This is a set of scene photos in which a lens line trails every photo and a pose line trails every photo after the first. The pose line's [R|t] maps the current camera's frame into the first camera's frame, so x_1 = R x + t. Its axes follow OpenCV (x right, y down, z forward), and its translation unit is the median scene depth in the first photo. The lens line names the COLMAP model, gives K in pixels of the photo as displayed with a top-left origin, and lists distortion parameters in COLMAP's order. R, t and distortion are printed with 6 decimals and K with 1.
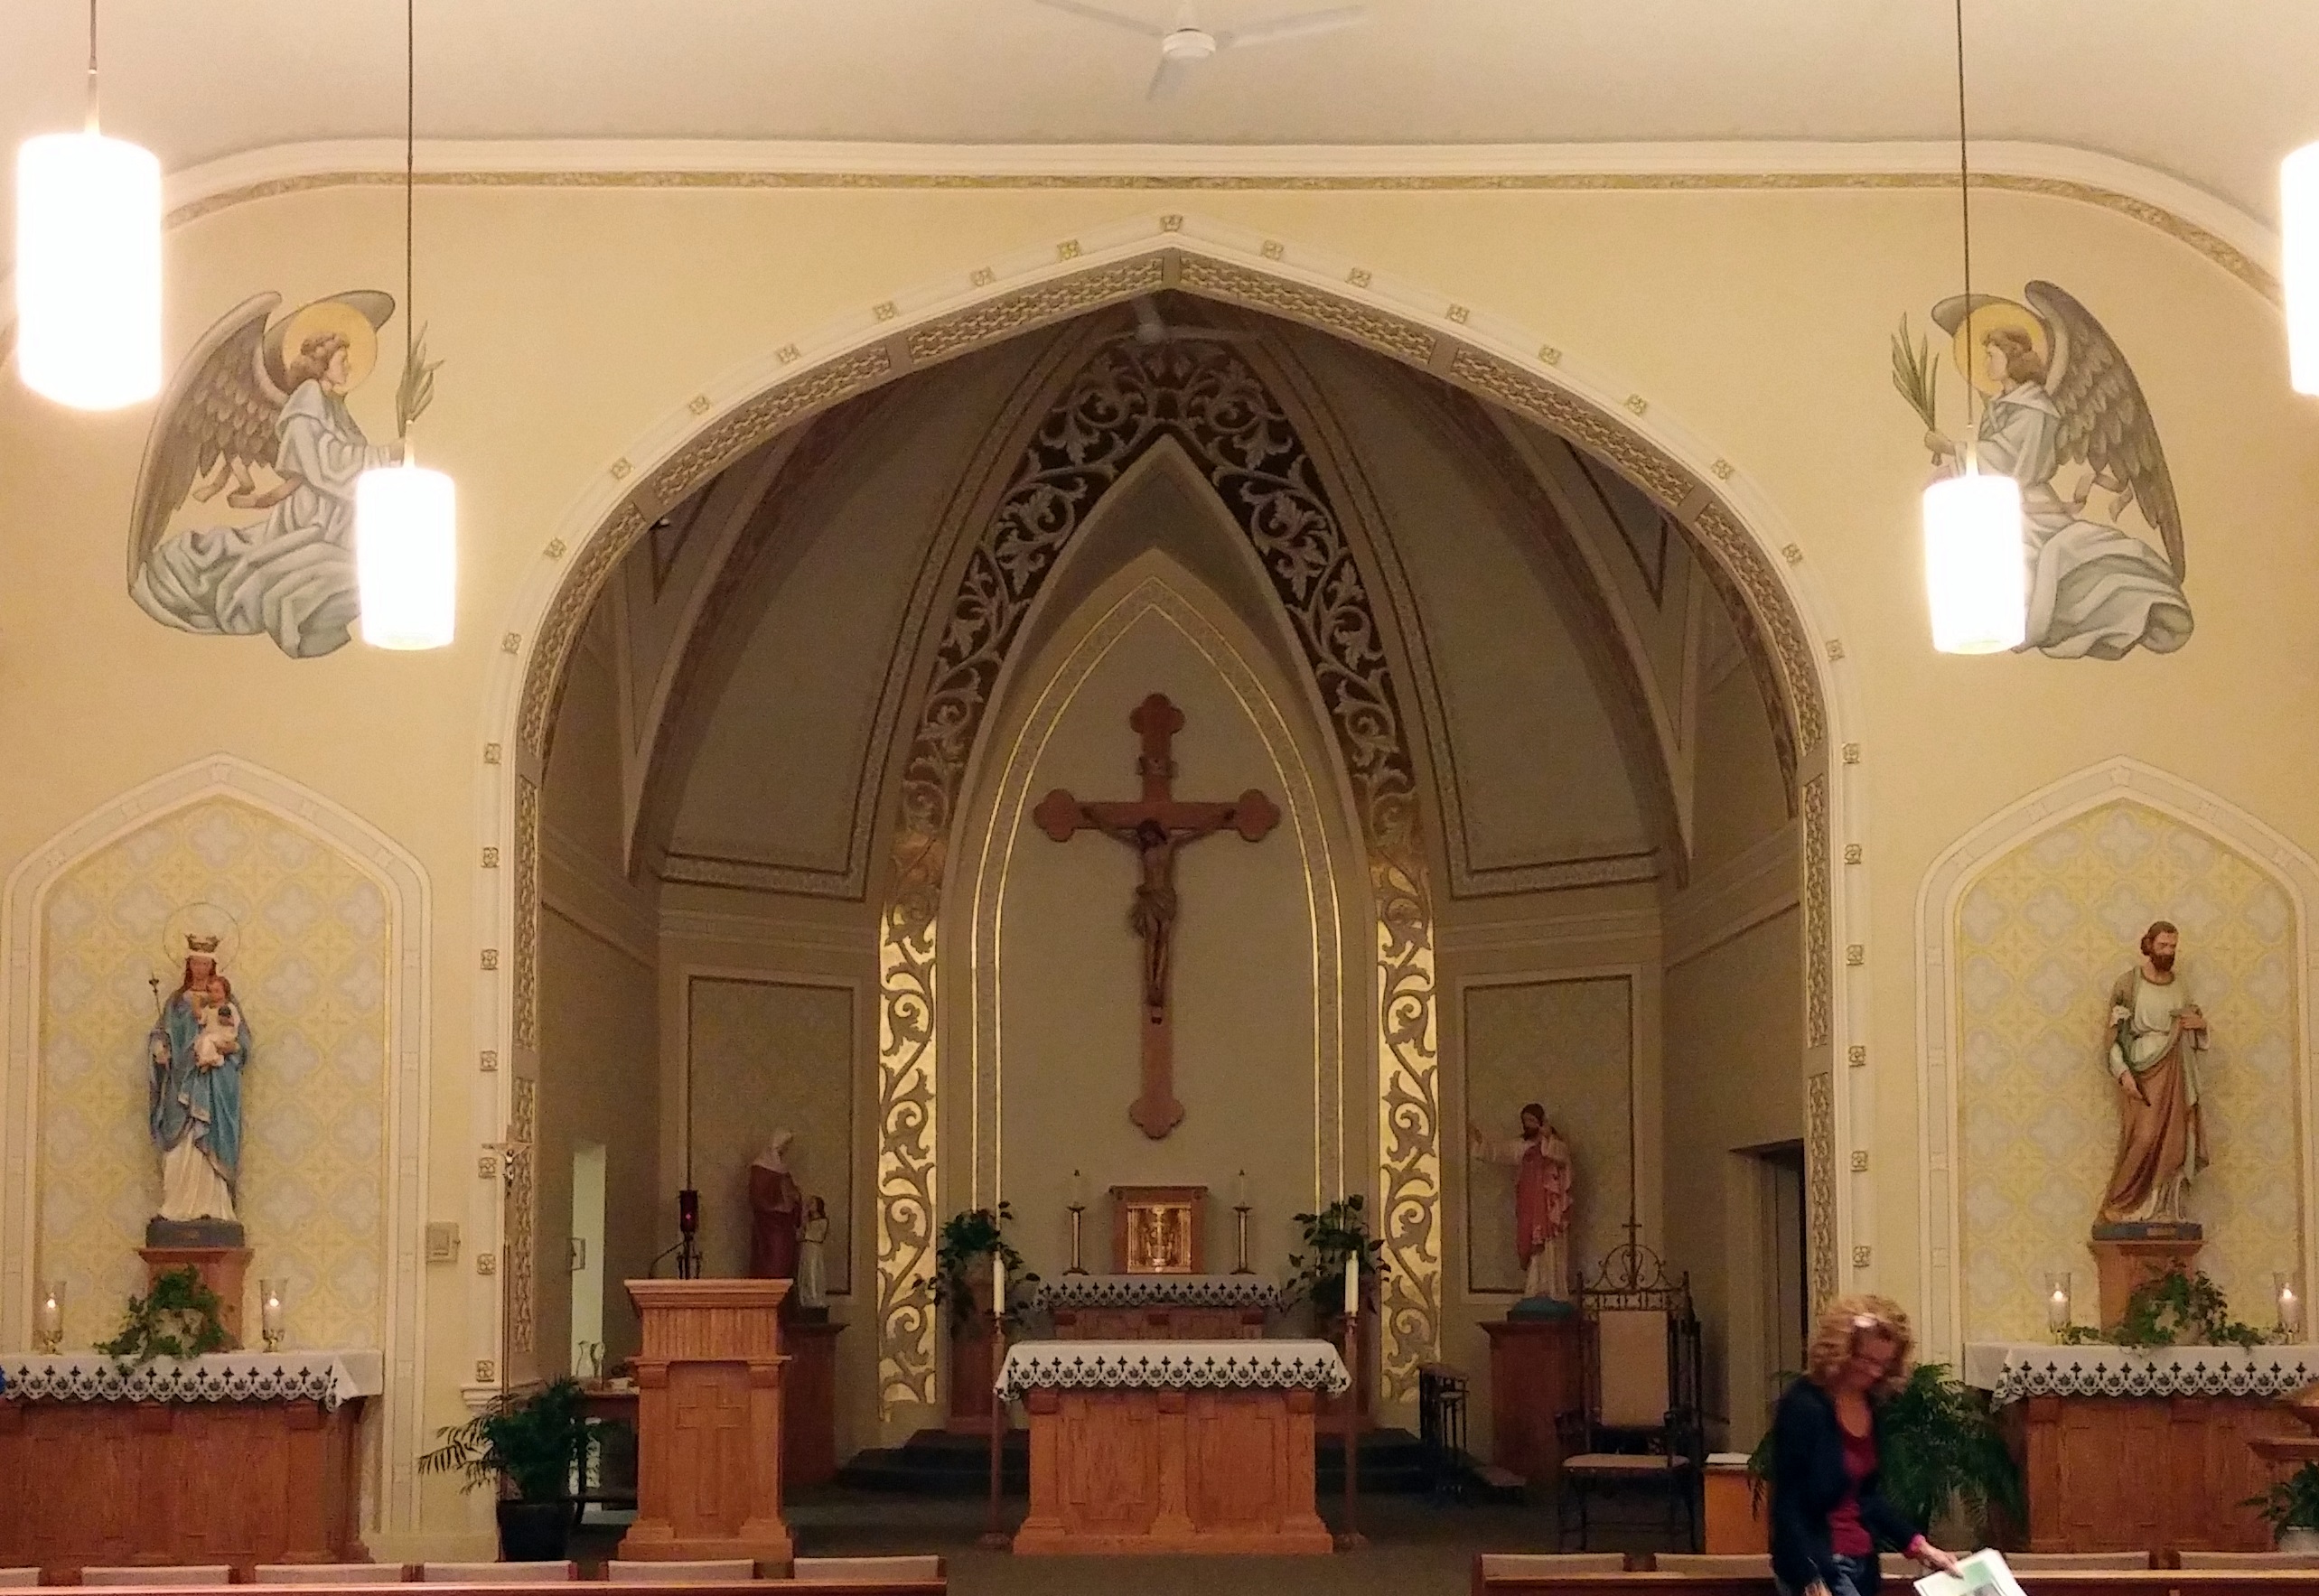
lens RADIAL K [[4366.3, 0, 1159.5], [0, 4366.3, 798.0], [0, 0, 1]] dist [0.008772, -0.025994]
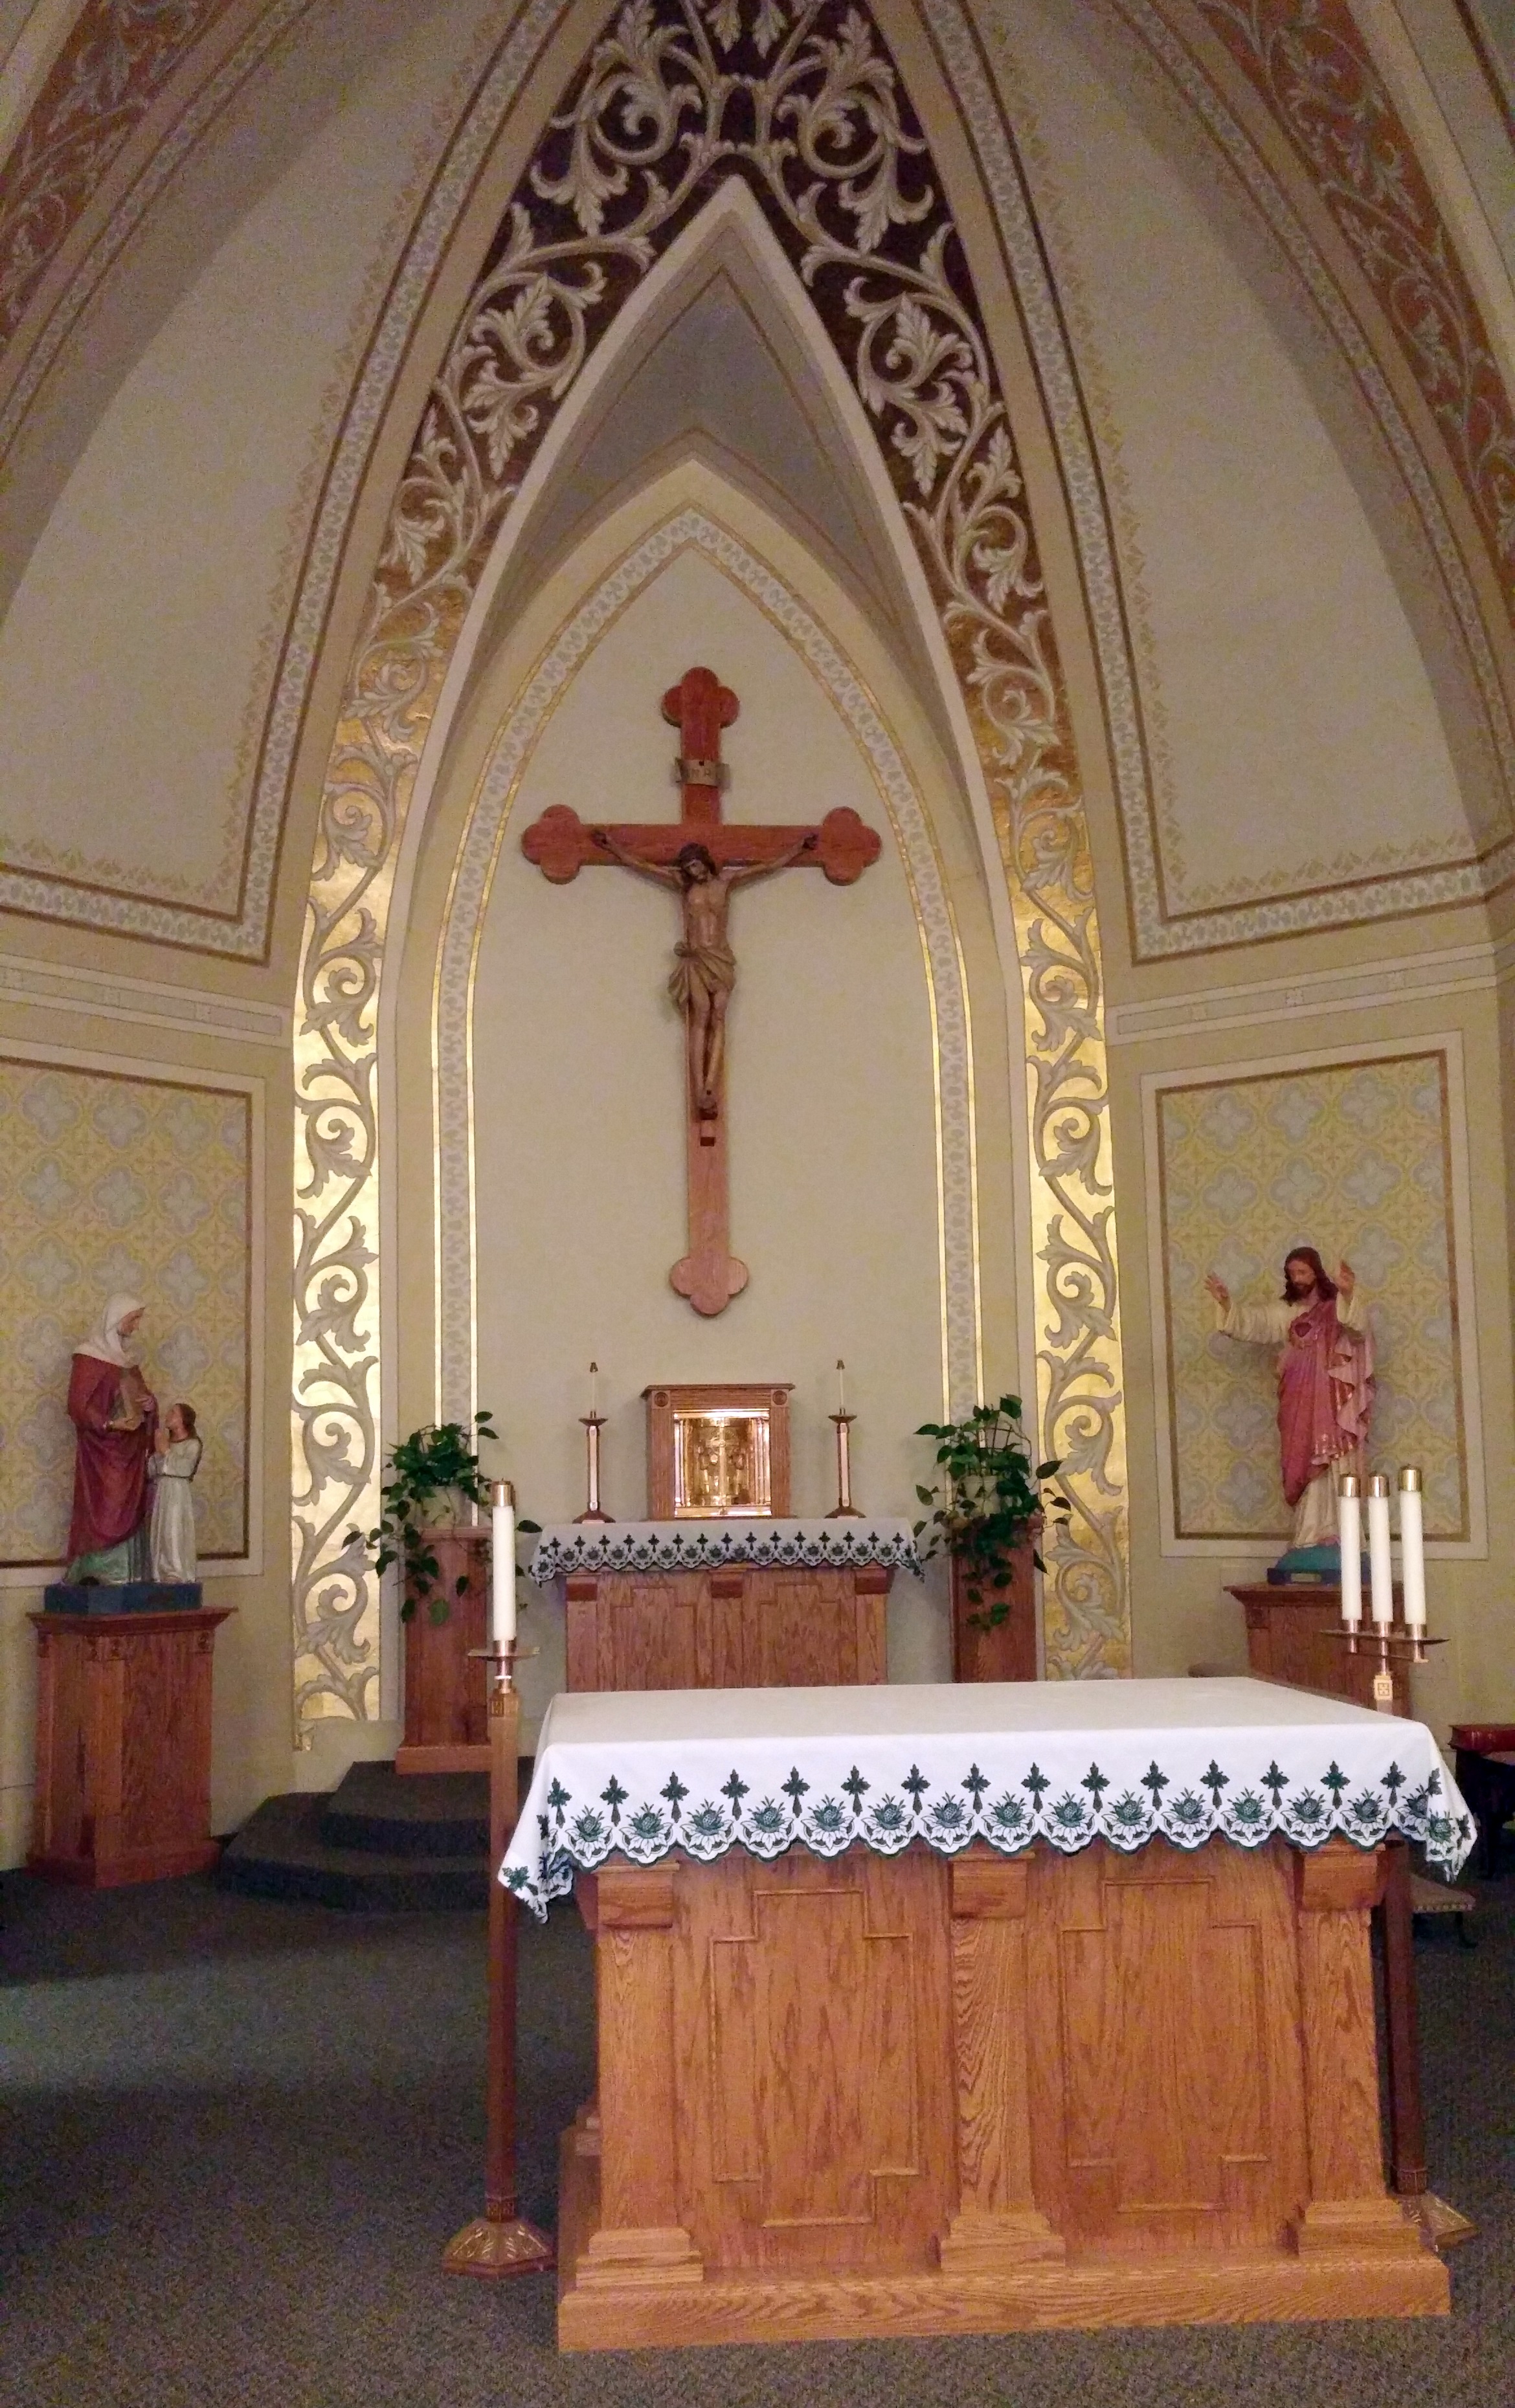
lens RADIAL K [[3115.2, 0, 756.4], [0, 3115.2, 1155.2], [0, 0, 1]] dist [0.078176, -0.024483]
pose [[0.998116, -0.008628, 0.060751, -0.022821], [0.008790, 0.999958, -0.002397, 0.055496], [-0.060728, 0.002927, 0.998150, 0.530212]]
